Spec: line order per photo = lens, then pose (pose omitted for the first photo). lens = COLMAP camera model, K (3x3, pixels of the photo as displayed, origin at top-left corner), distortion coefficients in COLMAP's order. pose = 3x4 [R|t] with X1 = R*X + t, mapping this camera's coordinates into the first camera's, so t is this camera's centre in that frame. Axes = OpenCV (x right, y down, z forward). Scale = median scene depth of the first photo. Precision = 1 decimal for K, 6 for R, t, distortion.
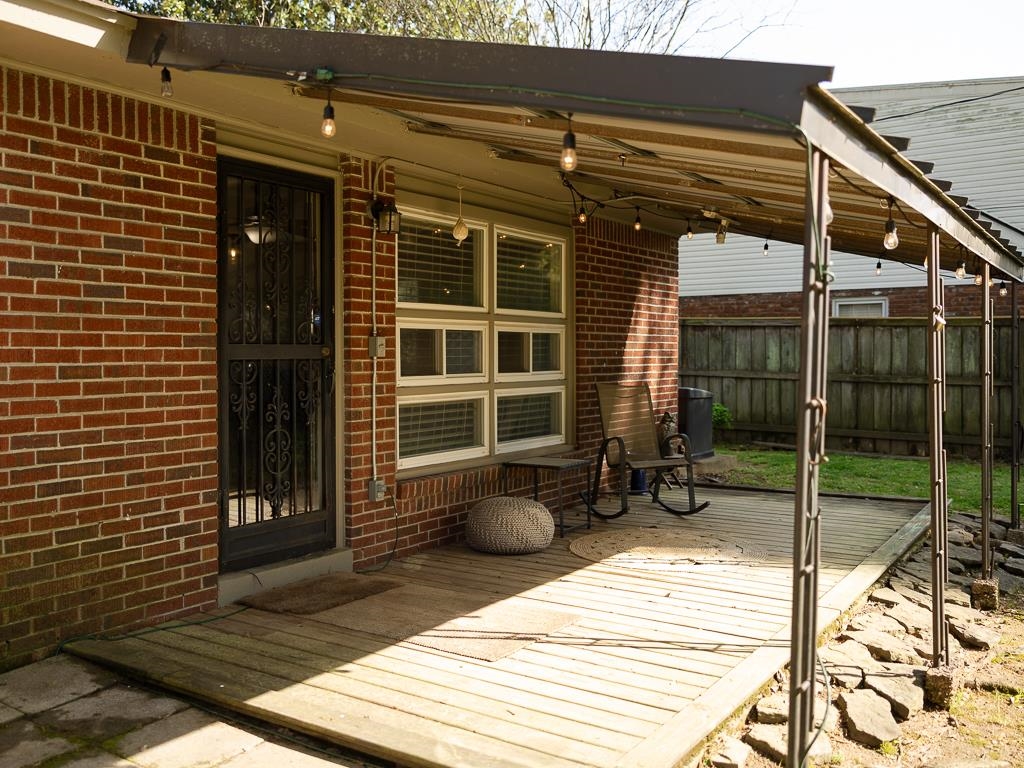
lens RADIAL K [[905.7, 0, 512.0], [0, 905.7, 384.0], [0, 0, 1]] dist [0.041916, -0.022459]
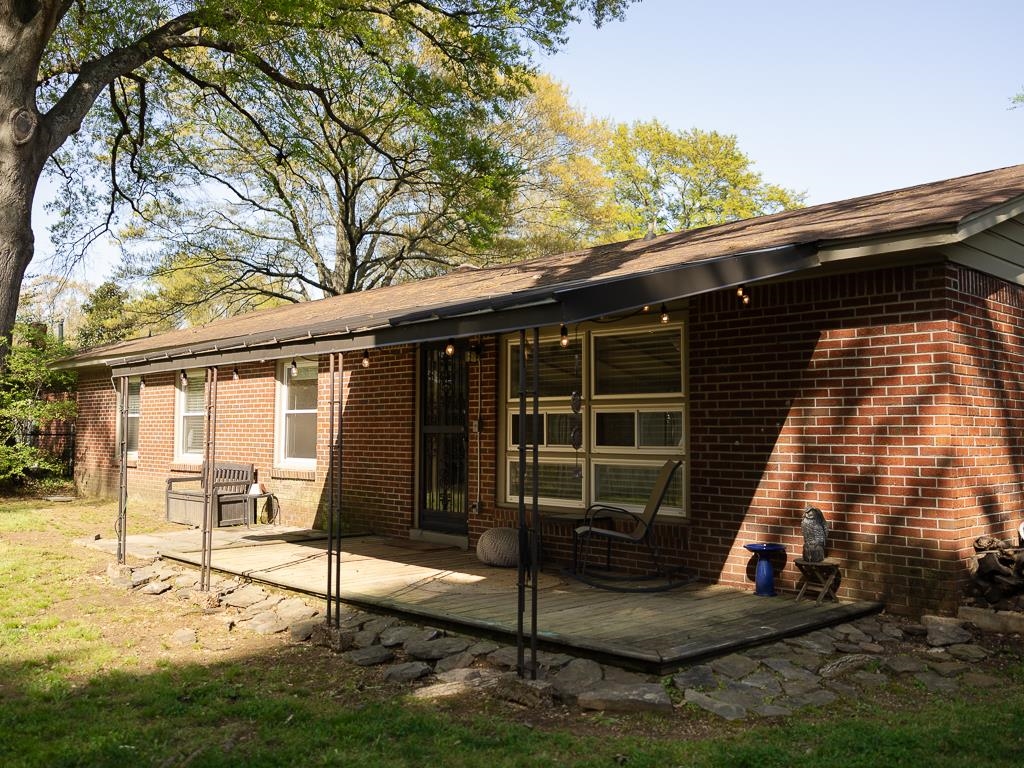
lens RADIAL K [[905.7, 0, 512.0], [0, 905.7, 384.0], [0, 0, 1]] dist [0.041916, -0.022459]
pose [[-0.196021, -0.043125, -0.979651, 1.264910], [-0.029094, 0.998848, -0.038149, -0.046778], [0.980168, 0.021024, -0.197050, 1.137740]]
